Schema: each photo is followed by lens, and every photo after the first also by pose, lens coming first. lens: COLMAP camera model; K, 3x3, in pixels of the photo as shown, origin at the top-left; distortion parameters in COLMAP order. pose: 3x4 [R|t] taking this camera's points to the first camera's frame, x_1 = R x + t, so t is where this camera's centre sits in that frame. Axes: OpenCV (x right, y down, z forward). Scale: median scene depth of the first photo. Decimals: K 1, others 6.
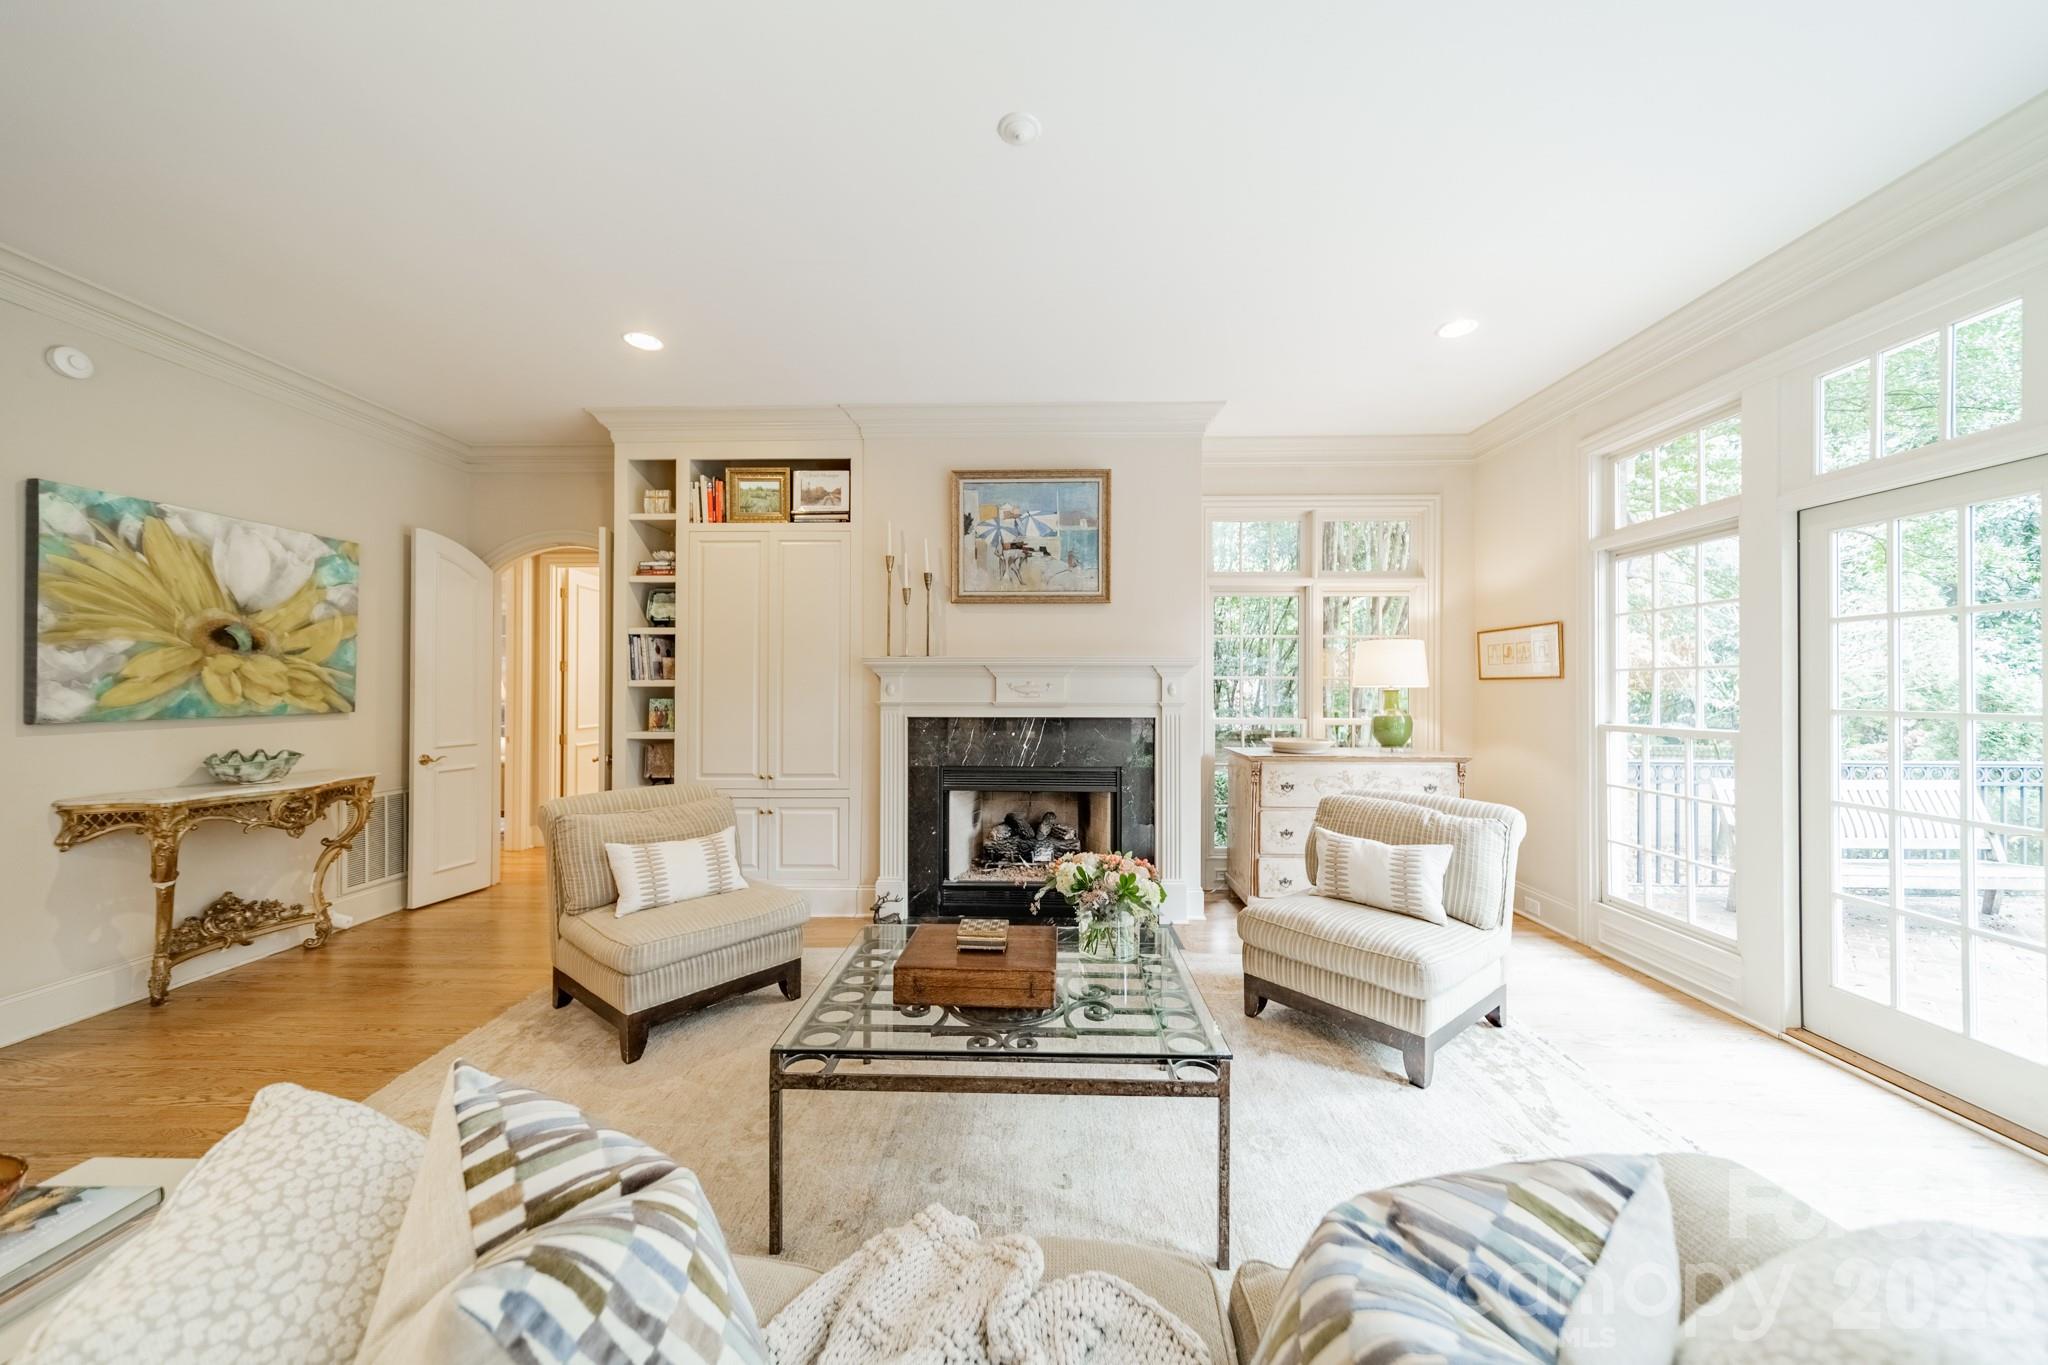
lens RADIAL K [[712.1, 0, 1021.4], [0, 712.1, 682.3], [0, 0, 1]] dist [0.007008, -0.000086]
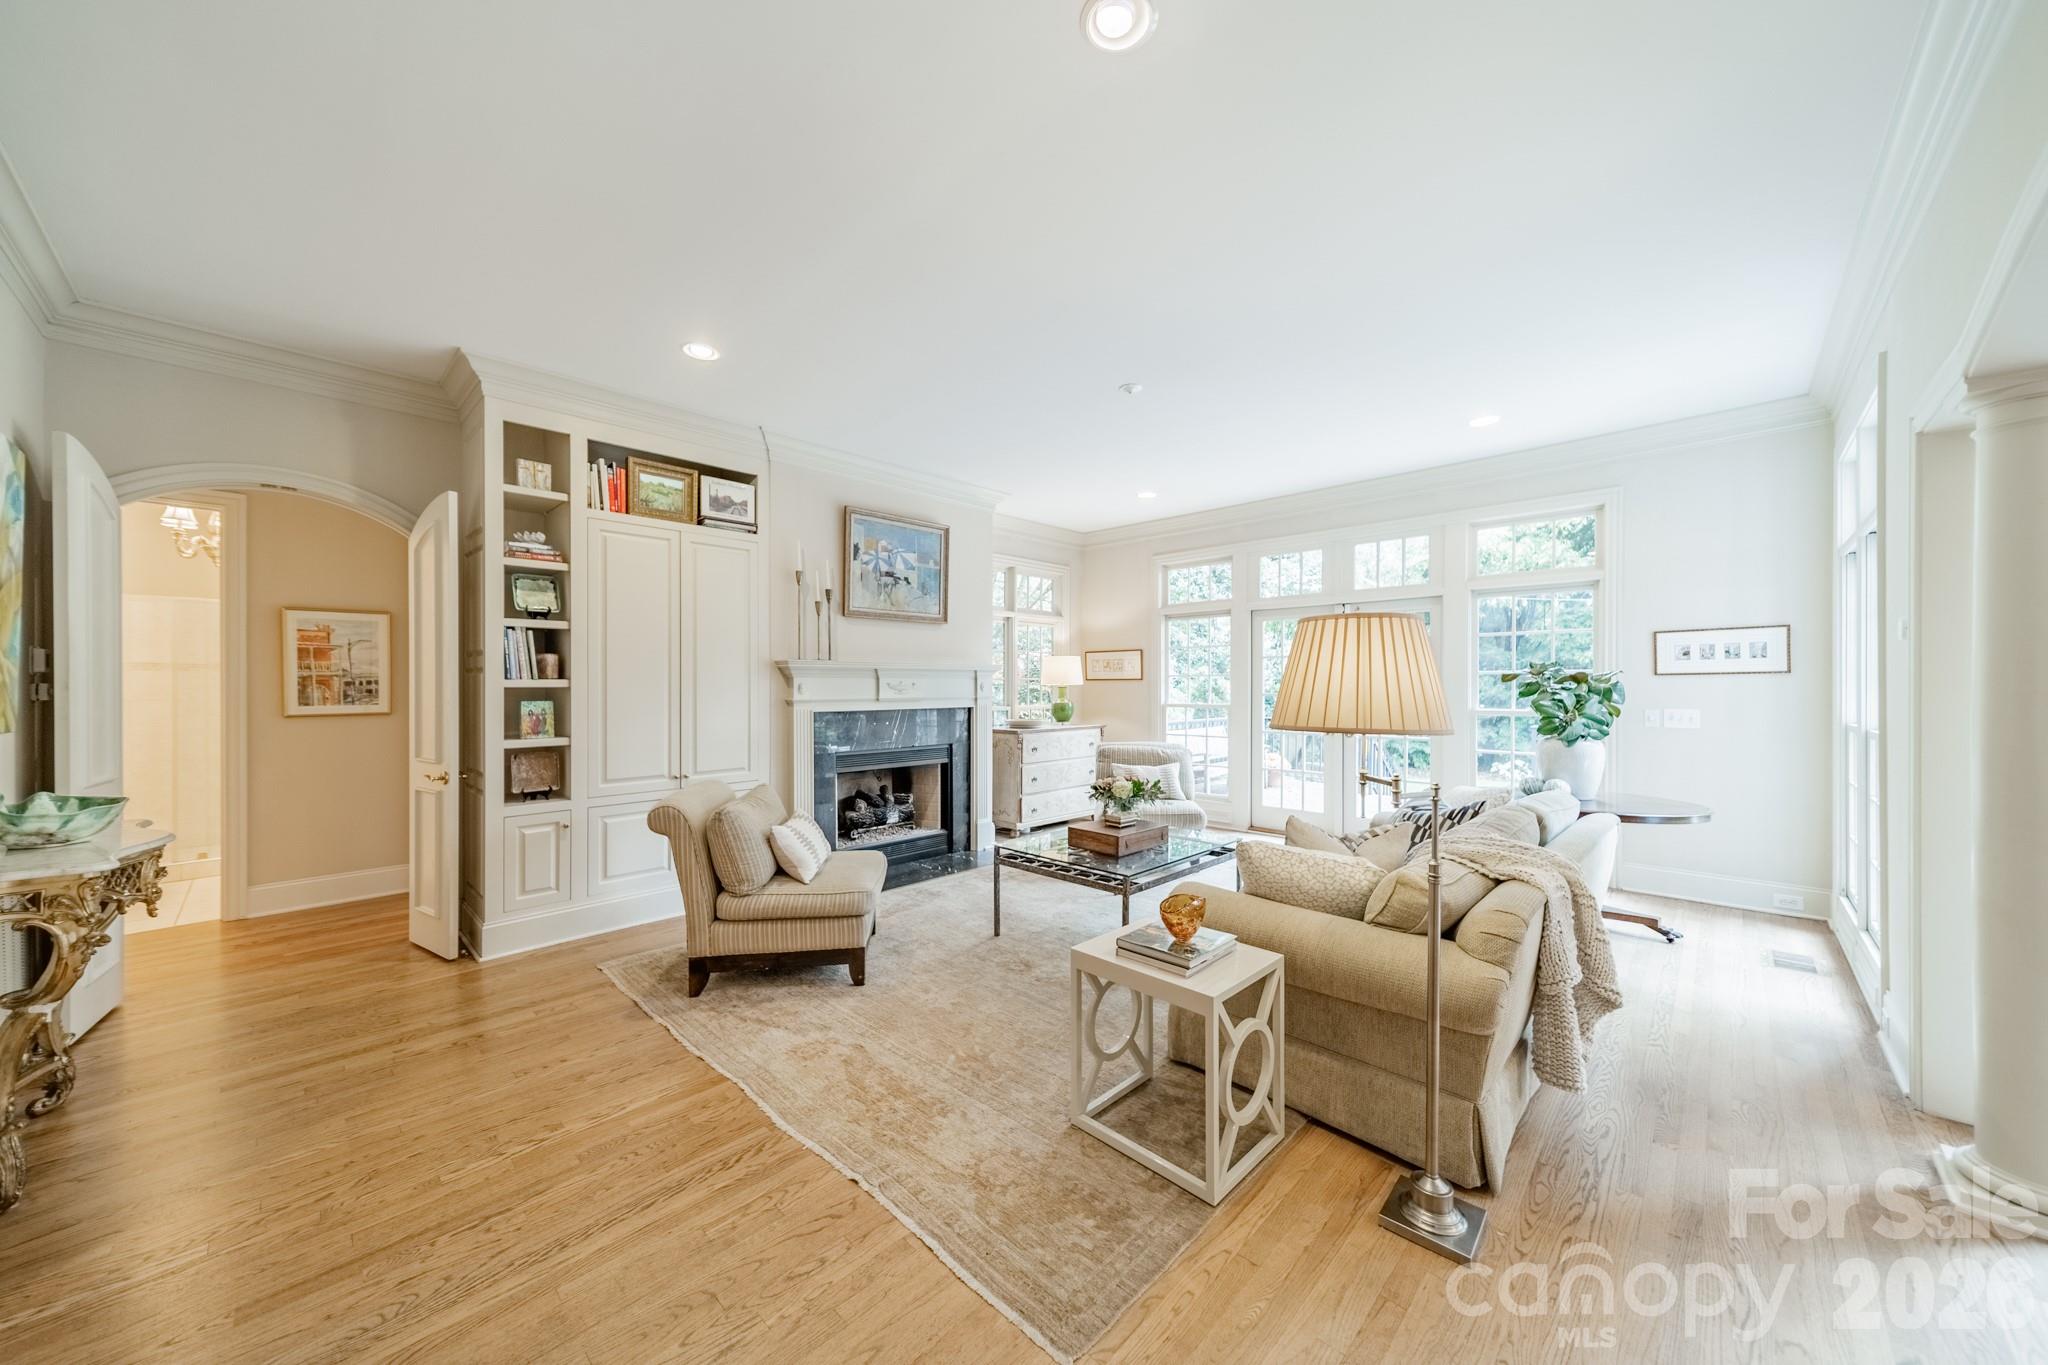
lens RADIAL K [[712.1, 0, 1021.4], [0, 712.1, 682.3], [0, 0, 1]] dist [0.007008, -0.000086]
pose [[0.678636, -0.001278, 0.734474, -0.768961], [-0.000924, 0.999996, 0.002594, -0.003154], [-0.734474, -0.002439, 0.678632, -0.030277]]
